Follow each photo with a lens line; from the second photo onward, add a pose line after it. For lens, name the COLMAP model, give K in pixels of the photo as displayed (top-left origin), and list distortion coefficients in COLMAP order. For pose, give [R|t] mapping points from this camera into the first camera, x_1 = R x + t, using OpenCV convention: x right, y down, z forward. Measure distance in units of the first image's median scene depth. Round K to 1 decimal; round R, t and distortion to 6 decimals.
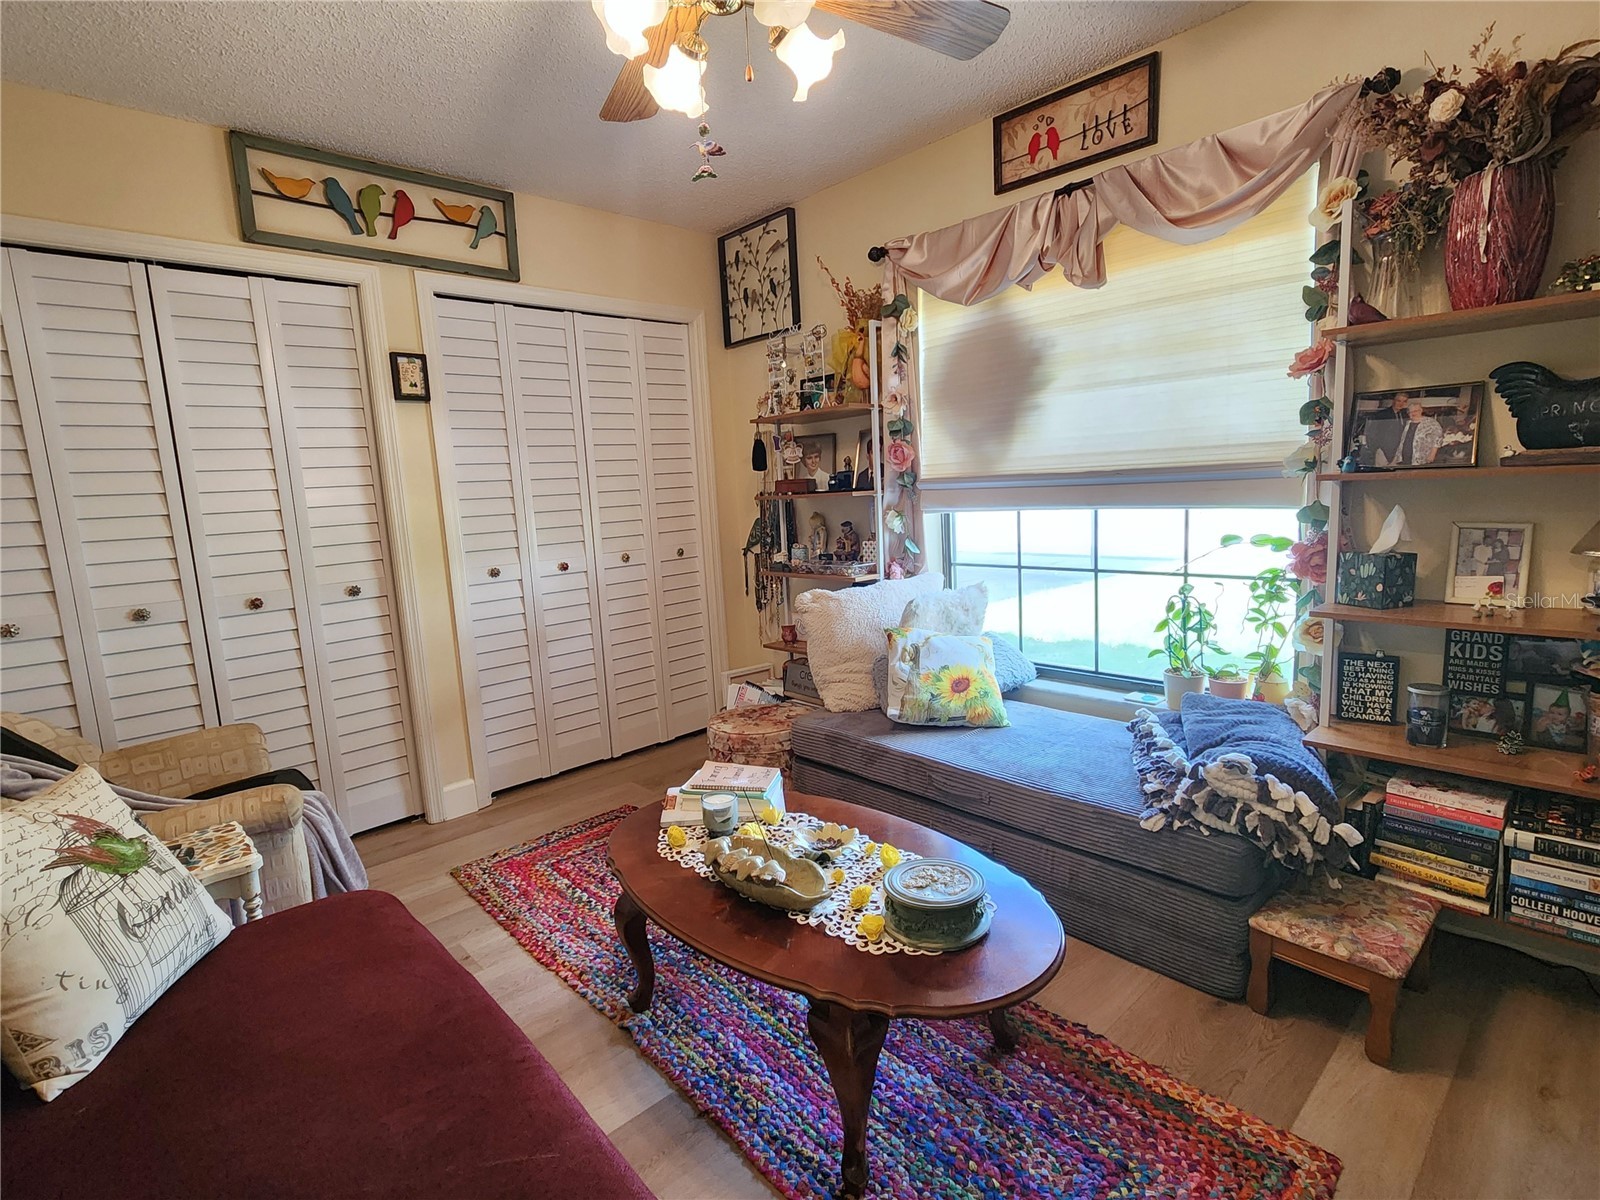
lens RADIAL K [[794.8, 0, 800.0], [0, 794.8, 600.0], [0, 0, 1]] dist [0.000514, -0.000247]
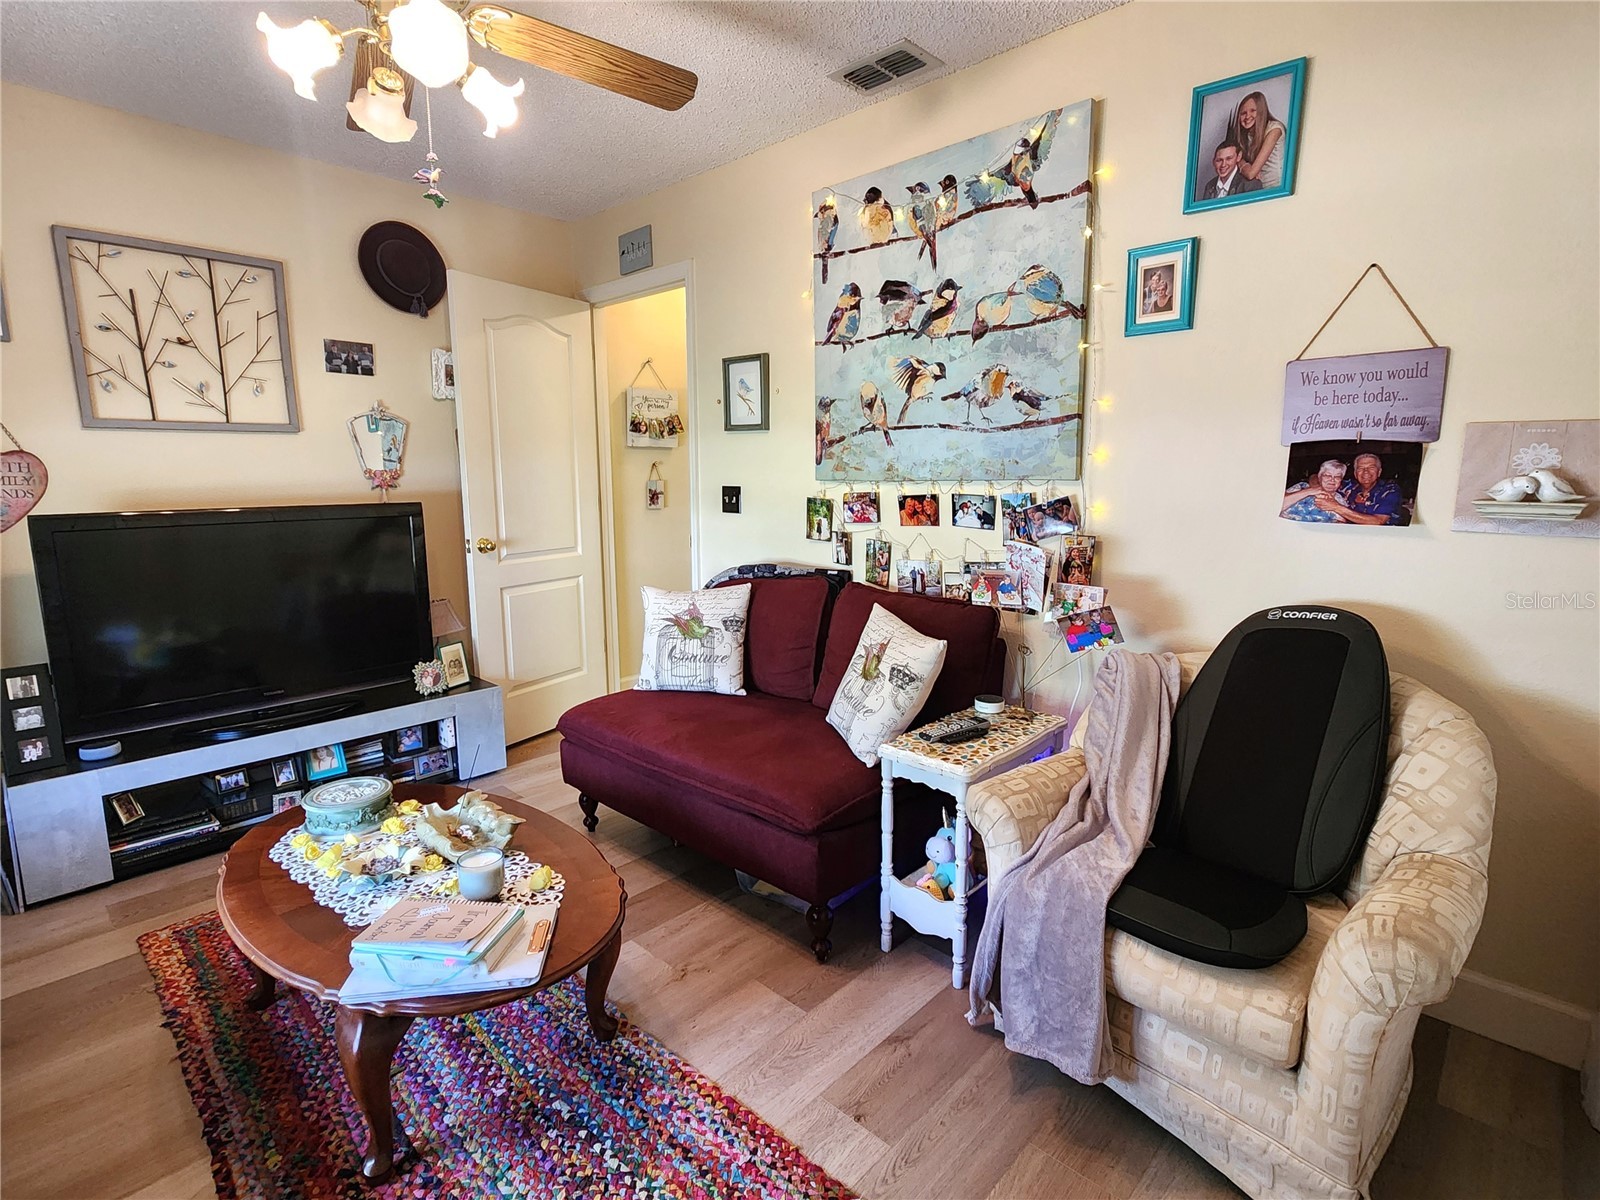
lens RADIAL K [[794.8, 0, 800.0], [0, 794.8, 600.0], [0, 0, 1]] dist [0.000514, -0.000247]
pose [[-0.995961, 0.065306, -0.061611, -0.379958], [0.043381, 0.950846, 0.306610, -0.231097], [0.078606, 0.302699, -0.949839, 1.647622]]
